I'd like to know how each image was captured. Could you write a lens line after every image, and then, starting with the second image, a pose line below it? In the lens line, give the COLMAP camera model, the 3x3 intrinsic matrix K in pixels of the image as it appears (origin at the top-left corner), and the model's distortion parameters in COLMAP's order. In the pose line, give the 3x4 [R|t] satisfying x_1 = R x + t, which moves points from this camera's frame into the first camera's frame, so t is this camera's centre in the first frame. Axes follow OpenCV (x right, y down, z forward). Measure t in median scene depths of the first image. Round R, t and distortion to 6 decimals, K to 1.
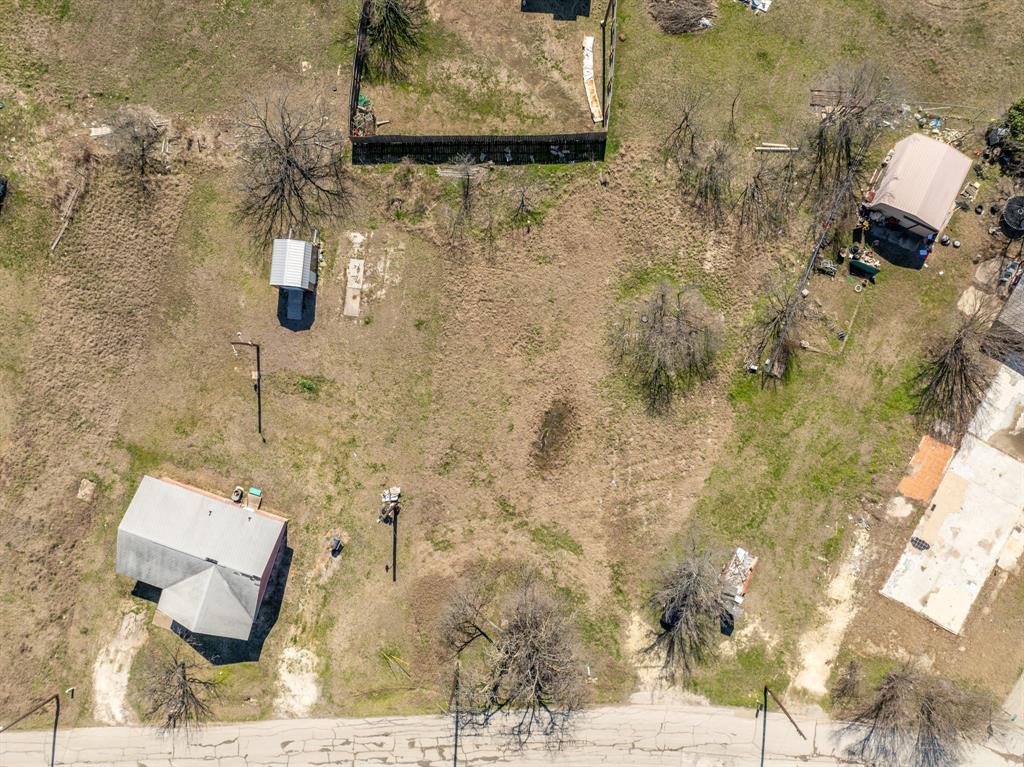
lens RADIAL K [[710.9, 0, 512.0], [0, 710.9, 383.5], [0, 0, 1]] dist [-0.061835, 0.033277]
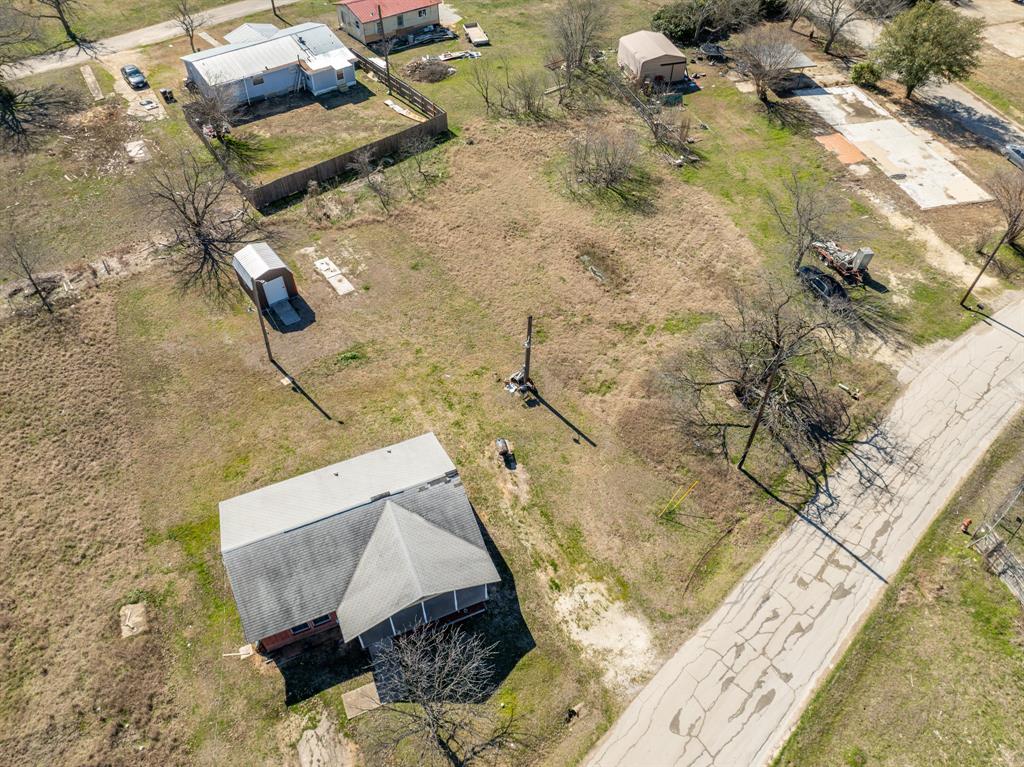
lens RADIAL K [[710.9, 0, 512.0], [0, 710.9, 383.5], [0, 0, 1]] dist [-0.061835, 0.033277]
pose [[0.744064, -0.487685, 0.456654, -0.538551], [0.667938, 0.558428, -0.491953, 0.549154], [-0.015090, 0.671061, 0.741249, 0.409140]]
